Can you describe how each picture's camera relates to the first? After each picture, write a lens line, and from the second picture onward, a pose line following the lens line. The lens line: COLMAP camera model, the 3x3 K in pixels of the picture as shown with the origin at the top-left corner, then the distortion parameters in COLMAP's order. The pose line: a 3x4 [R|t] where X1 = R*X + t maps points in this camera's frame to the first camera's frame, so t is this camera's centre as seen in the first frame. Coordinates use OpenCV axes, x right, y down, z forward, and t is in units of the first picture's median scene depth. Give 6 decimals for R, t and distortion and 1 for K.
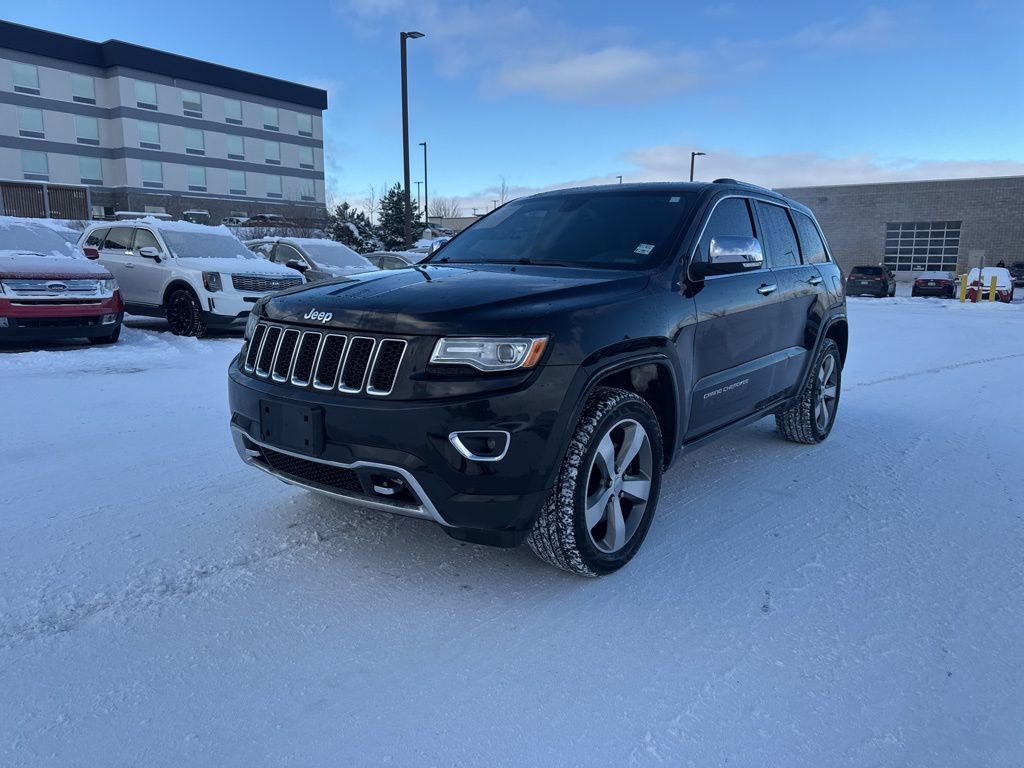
lens RADIAL K [[722.9, 0, 516.8], [0, 722.9, 389.0], [0, 0, 1]] dist [0.051604, -0.058302]
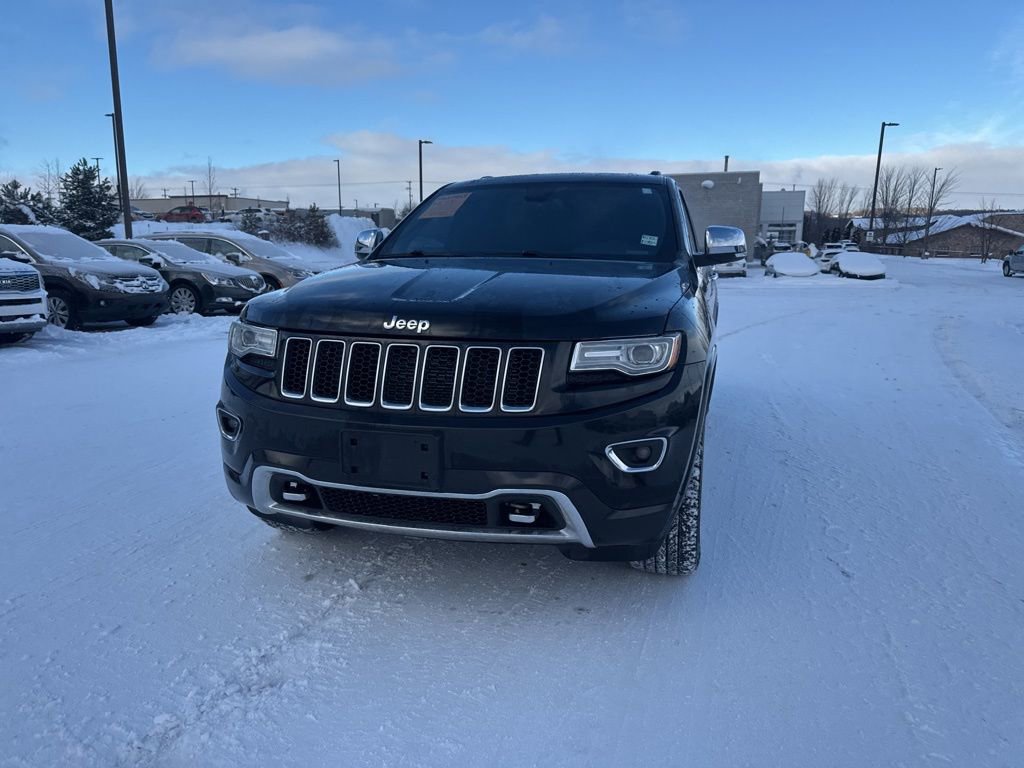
lens RADIAL K [[722.9, 0, 519.9], [0, 722.9, 386.1], [0, 0, 1]] dist [0.051604, -0.058302]
pose [[0.923911, -0.081370, 0.373854, -0.142901], [0.076159, 0.996682, 0.028716, -0.013240], [-0.374951, 0.001942, 0.927043, 0.052959]]
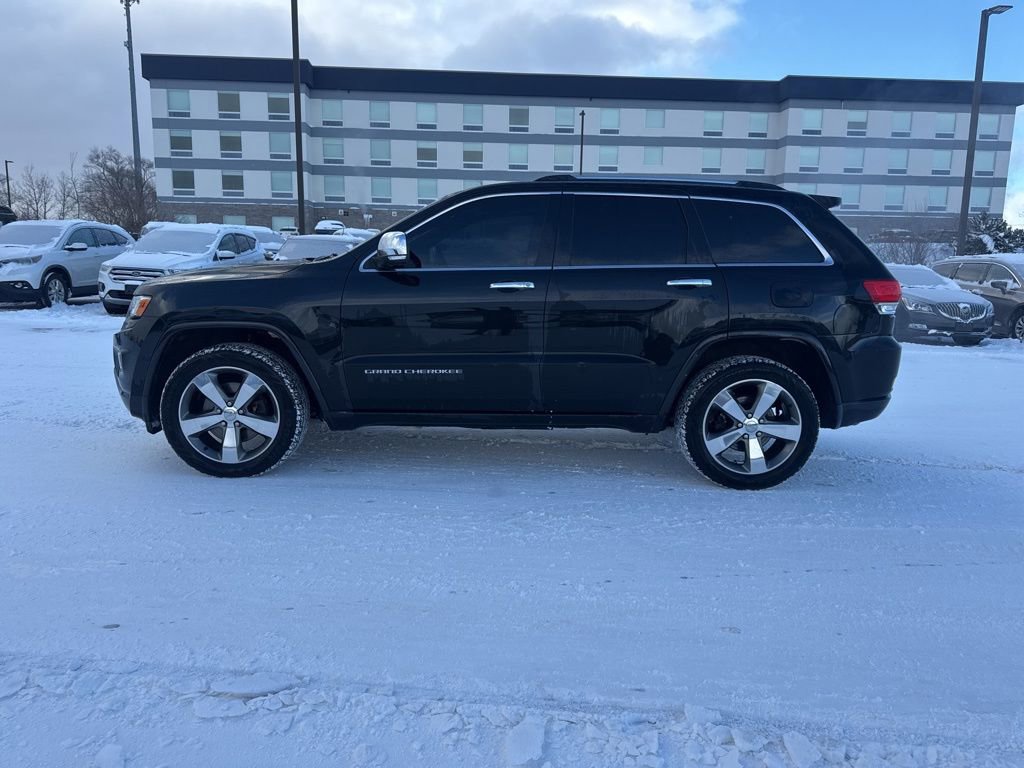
lens RADIAL K [[729.5, 0, 517.6], [0, 729.5, 391.9], [0, 0, 1]] dist [0.033543, -0.032973]
pose [[0.624866, 0.131393, -0.769596, 0.492724], [-0.149513, 0.987631, 0.047222, -0.018291], [0.766282, 0.085558, 0.636783, 0.168949]]
